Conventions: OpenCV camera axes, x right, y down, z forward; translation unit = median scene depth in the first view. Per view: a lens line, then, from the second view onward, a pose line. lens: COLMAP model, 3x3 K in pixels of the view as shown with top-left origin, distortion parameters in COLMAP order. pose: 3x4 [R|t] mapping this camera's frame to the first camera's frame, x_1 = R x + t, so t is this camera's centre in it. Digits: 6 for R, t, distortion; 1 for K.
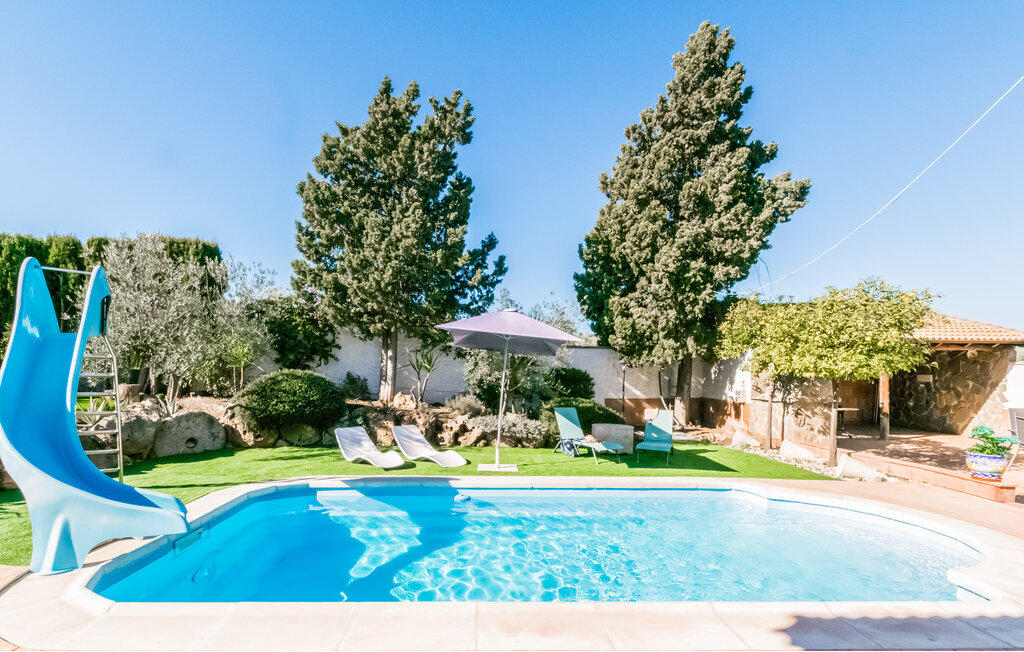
lens RADIAL K [[516.1, 0, 455.0], [0, 516.1, 368.3], [0, 0, 1]] dist [-0.000966, -0.000928]
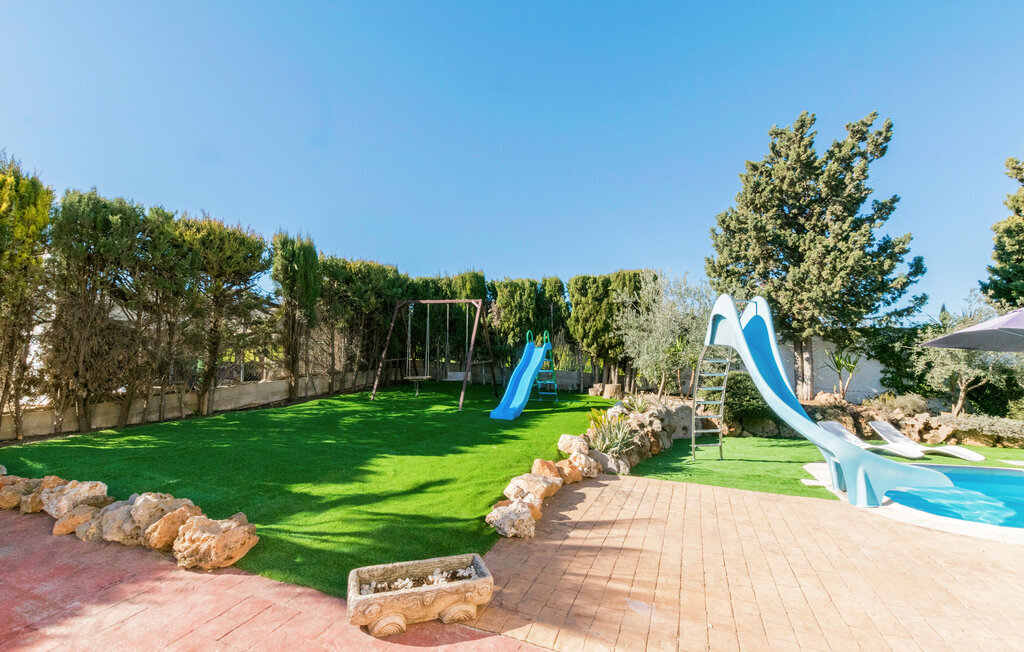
lens RADIAL K [[486.9, 0, 484.2], [0, 486.9, 327.6], [0, 0, 1]] dist [0.001429, -0.001349]
pose [[0.924301, -0.048202, -0.378607, -0.425093], [0.012855, 0.995362, -0.095341, 0.002266], [0.381447, 0.083257, 0.920634, -0.246492]]
